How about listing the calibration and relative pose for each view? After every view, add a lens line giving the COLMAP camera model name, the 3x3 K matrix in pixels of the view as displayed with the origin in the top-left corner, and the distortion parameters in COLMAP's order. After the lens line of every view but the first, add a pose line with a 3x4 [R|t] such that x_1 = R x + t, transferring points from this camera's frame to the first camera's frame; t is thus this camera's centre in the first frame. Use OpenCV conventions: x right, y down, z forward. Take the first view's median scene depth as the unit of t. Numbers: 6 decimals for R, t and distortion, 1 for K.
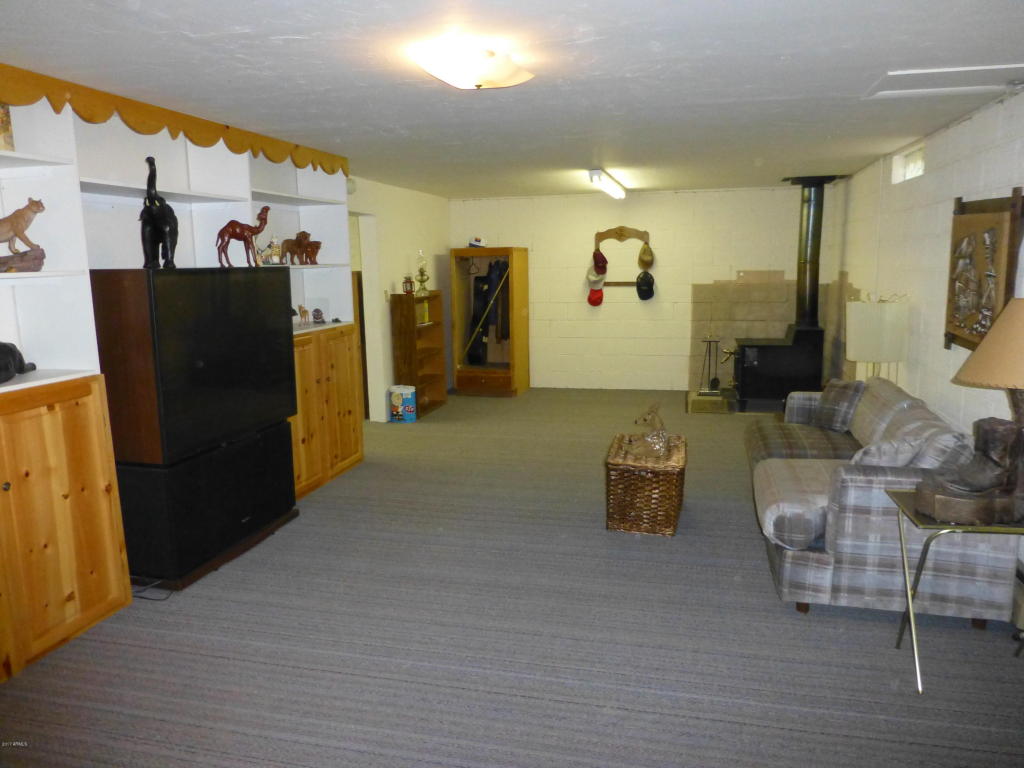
lens RADIAL K [[742.8, 0, 512.0], [0, 742.8, 384.0], [0, 0, 1]] dist [-0.022201, 0.000407]
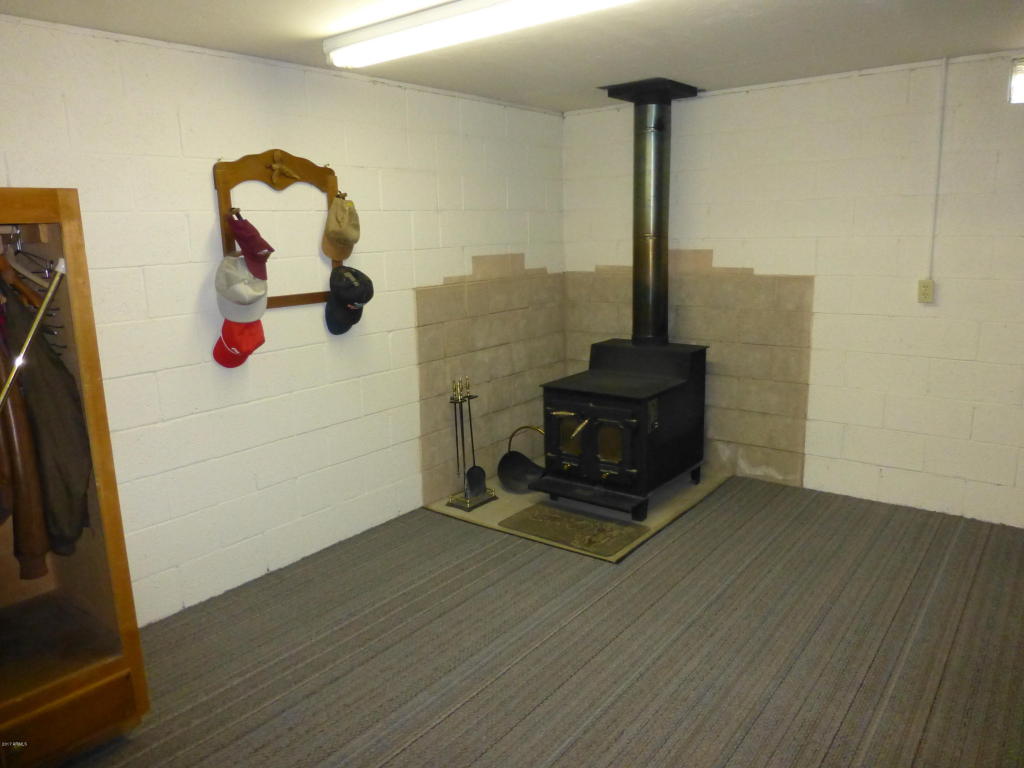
lens RADIAL K [[742.8, 0, 512.0], [0, 742.8, 384.0], [0, 0, 1]] dist [-0.022201, 0.000407]
pose [[0.408288, -0.181931, 0.894540, -0.166182], [0.168289, 0.978144, 0.122124, -0.122511], [-0.897207, 0.100679, 0.429982, 0.747738]]
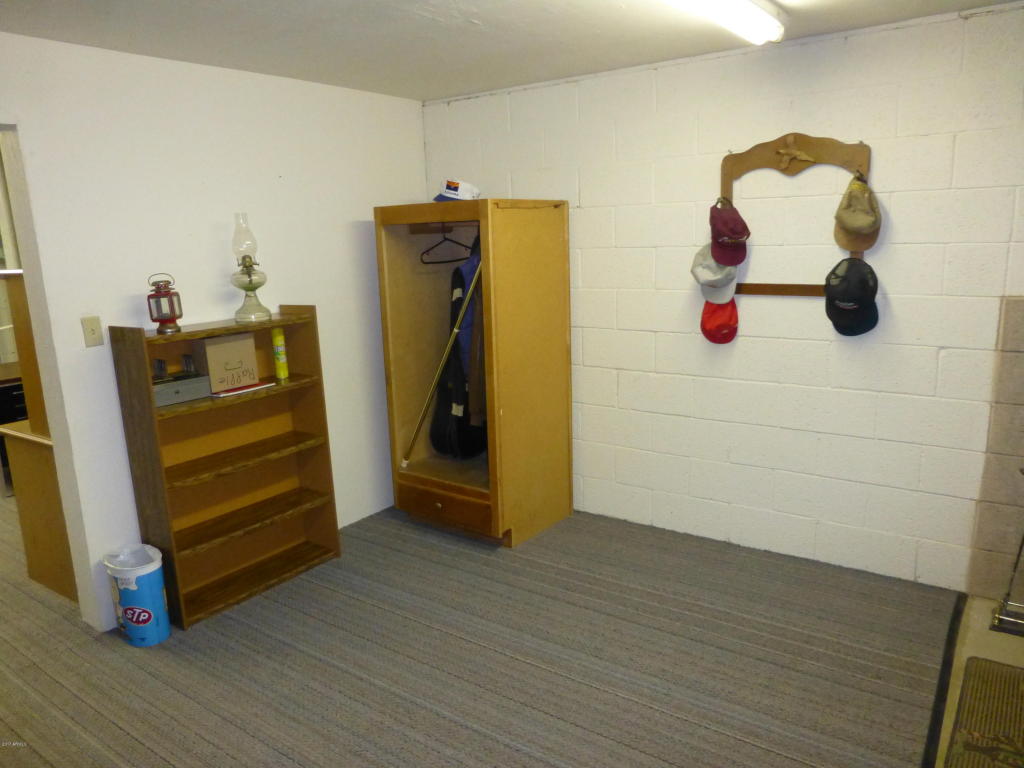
lens RADIAL K [[742.8, 0, 512.0], [0, 742.8, 384.0], [0, 0, 1]] dist [-0.022201, 0.000407]
pose [[0.930202, 0.060789, -0.361980, 0.159991], [-0.042601, 0.997406, 0.058024, -0.105173], [0.364569, -0.038554, 0.930378, 0.608829]]
